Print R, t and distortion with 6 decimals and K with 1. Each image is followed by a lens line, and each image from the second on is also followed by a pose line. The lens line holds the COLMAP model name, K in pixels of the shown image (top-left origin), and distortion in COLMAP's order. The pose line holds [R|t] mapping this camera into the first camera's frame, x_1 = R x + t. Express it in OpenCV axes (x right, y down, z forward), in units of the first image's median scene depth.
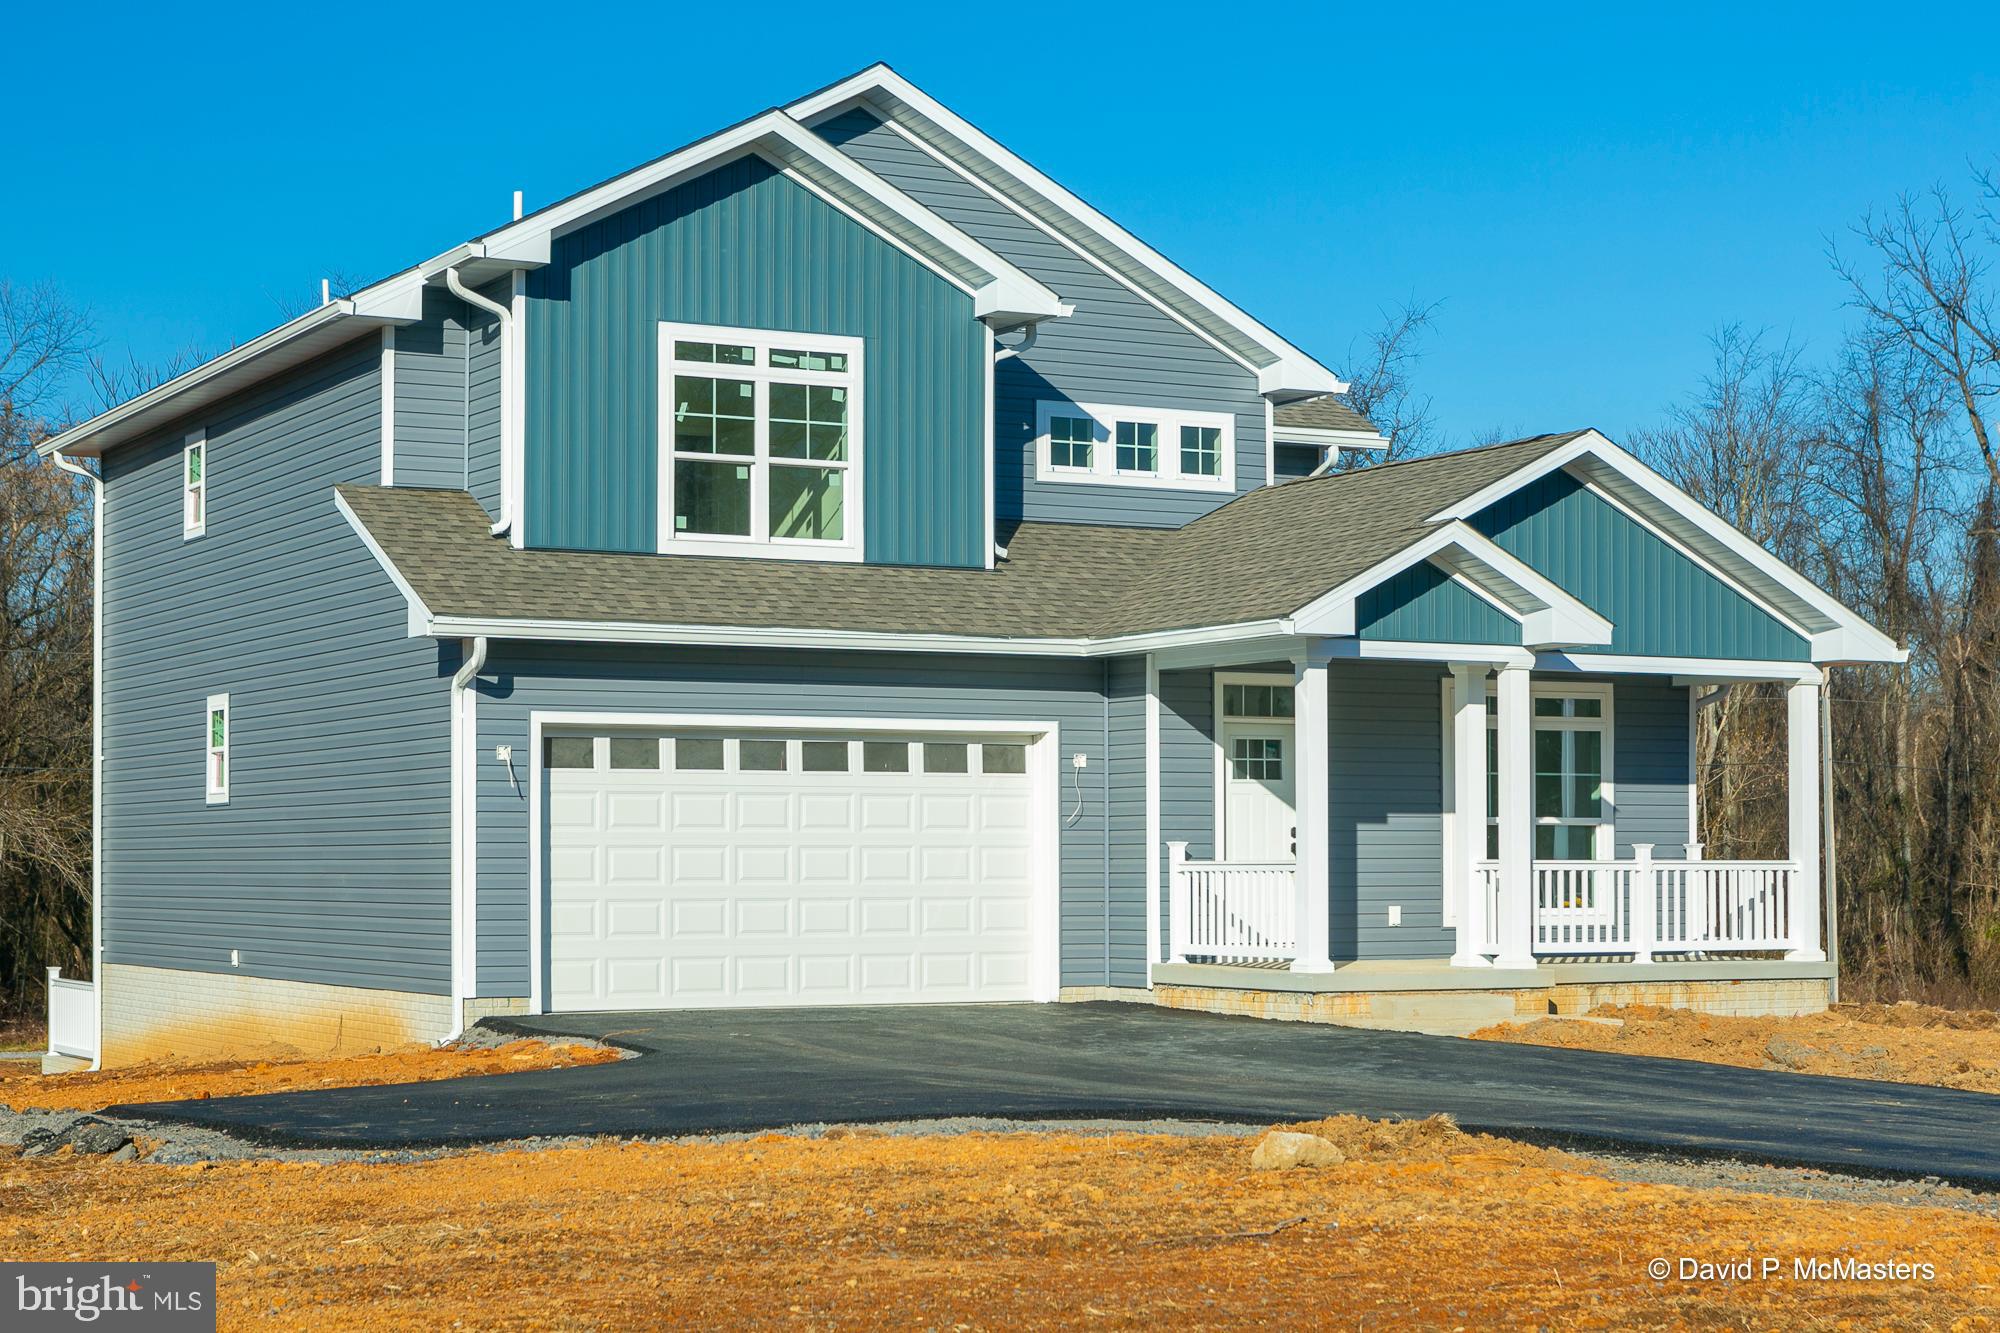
lens RADIAL K [[3516.8, 0, 1051.6], [0, 3516.8, 859.5], [0, 0, 1]] dist [-0.048610, -0.170119]
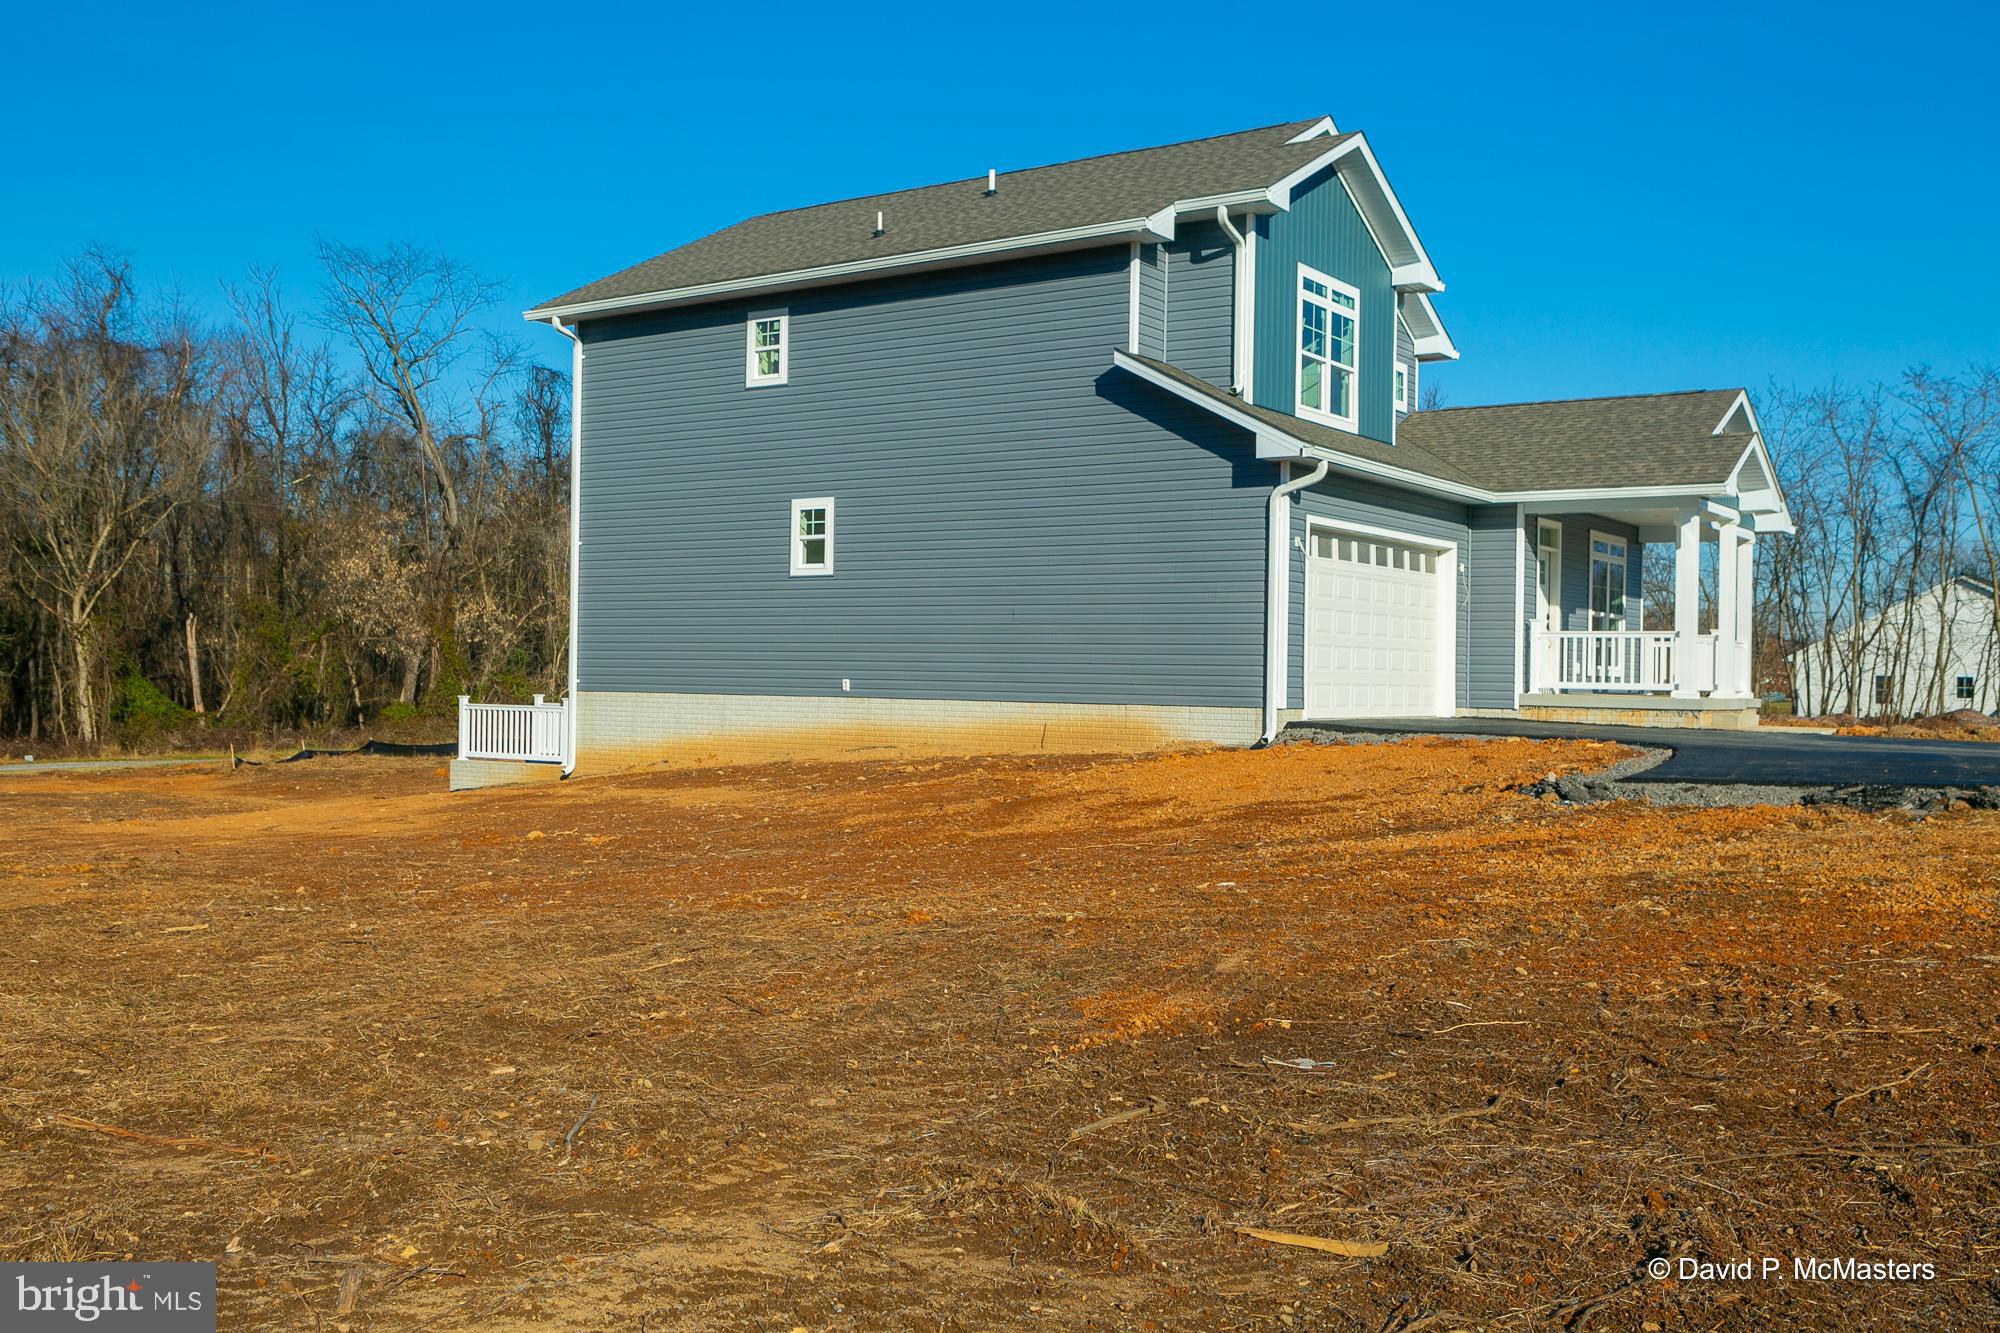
lens RADIAL K [[1877.8, 0, 1000.0], [0, 1877.8, 666.5], [0, 0, 1]] dist [0.002225, 0.002692]
pose [[0.898230, 0.020773, 0.439034, -0.565901], [-0.019939, 0.999780, -0.006513, 0.027338], [-0.439072, -0.002904, 0.898447, 0.326284]]
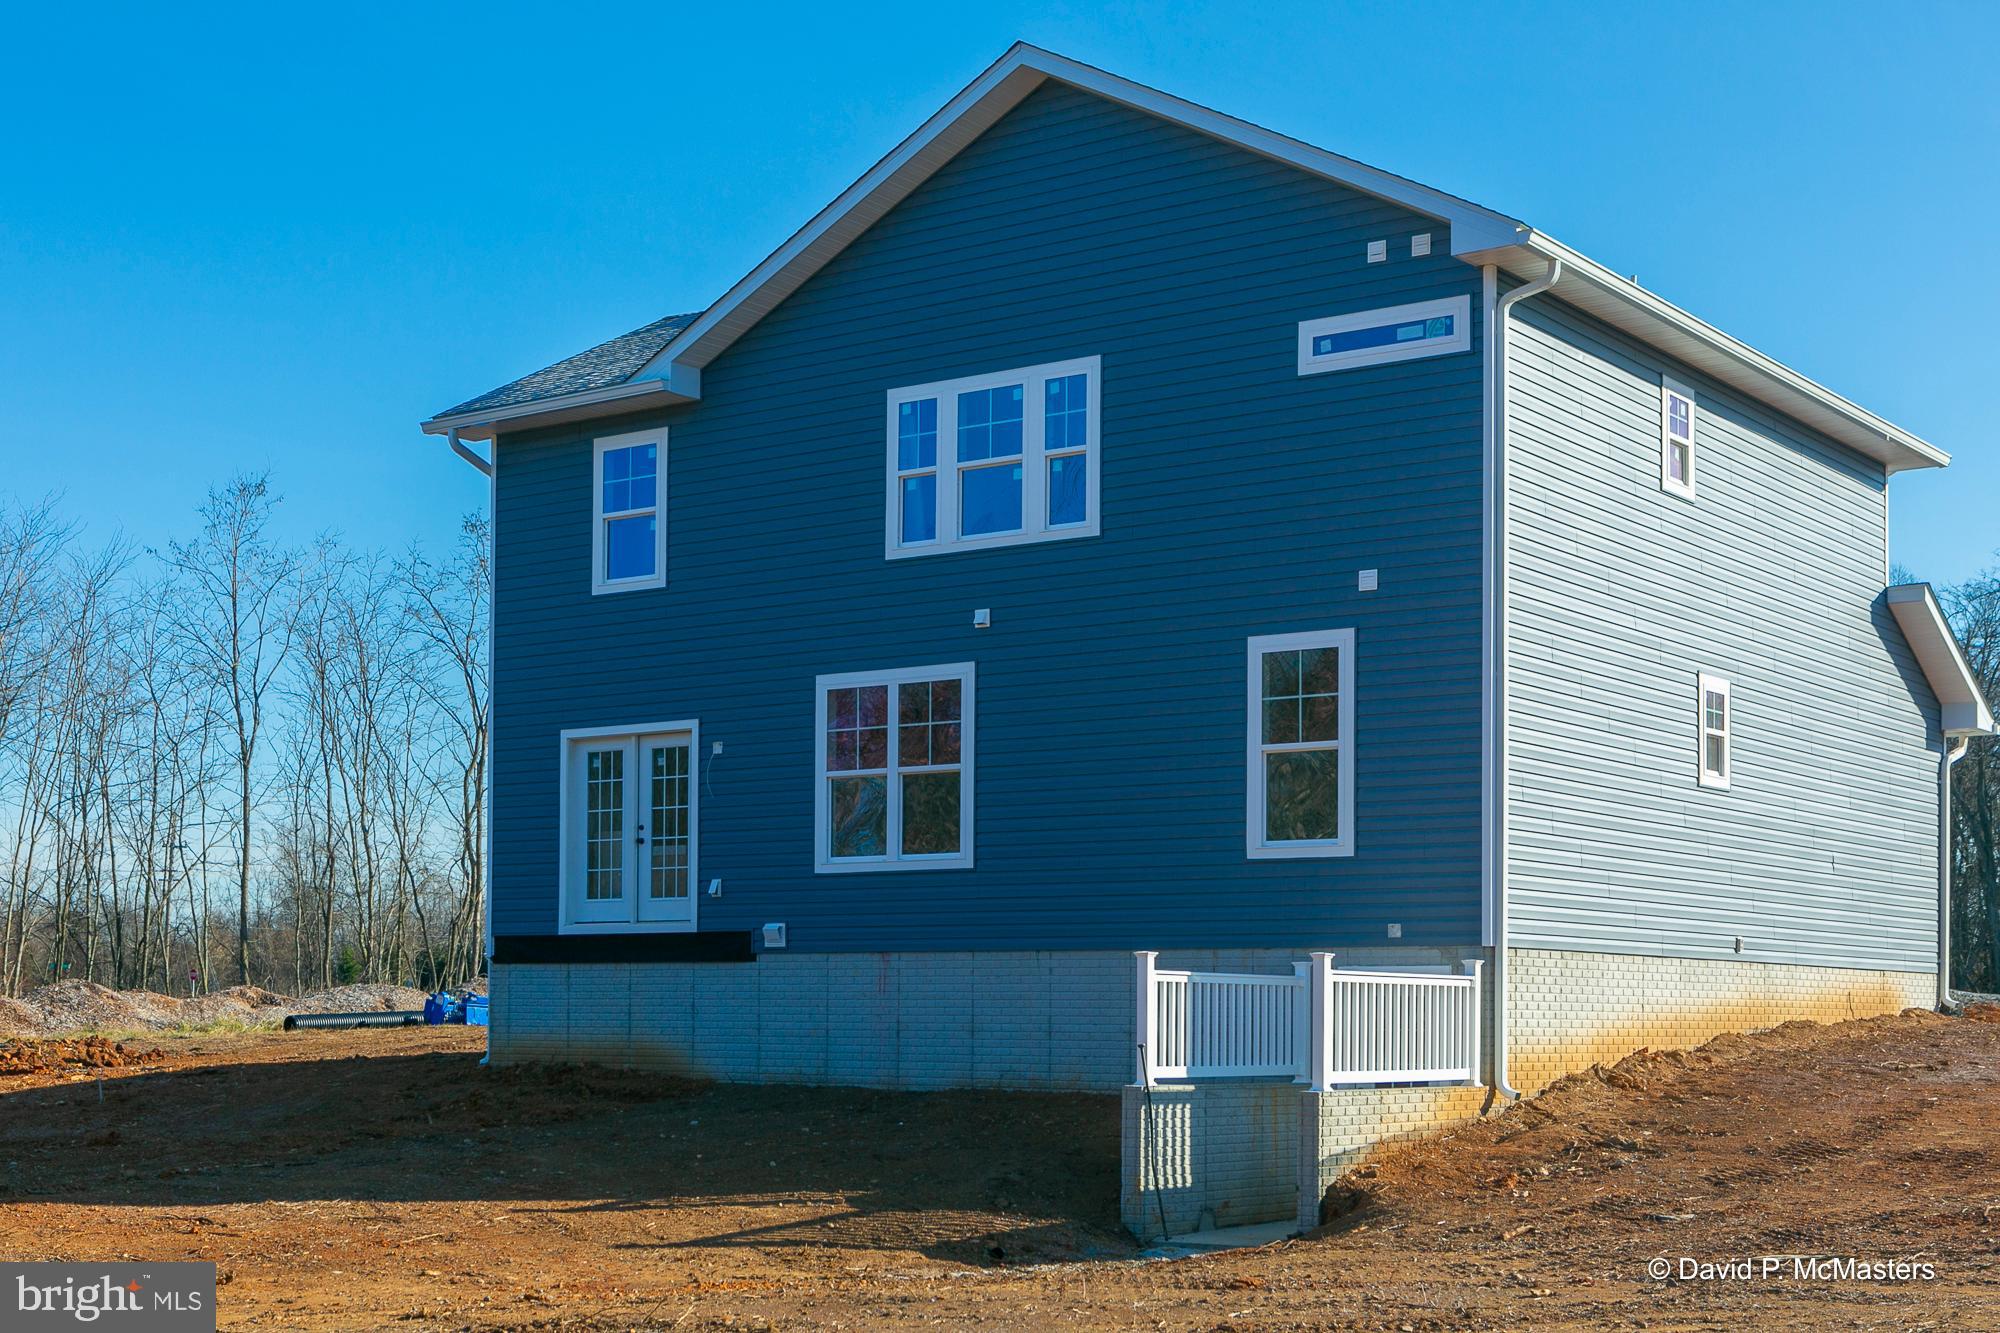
lens RADIAL K [[2728.2, 0, 1072.2], [0, 2728.2, 955.6], [0, 0, 1]] dist [-0.018892, 0.026771]
pose [[-0.433517, 0.019046, 0.900944, -0.962046], [-0.009524, 0.999624, -0.025715, 0.060334], [-0.901095, -0.019728, -0.433172, 1.691410]]
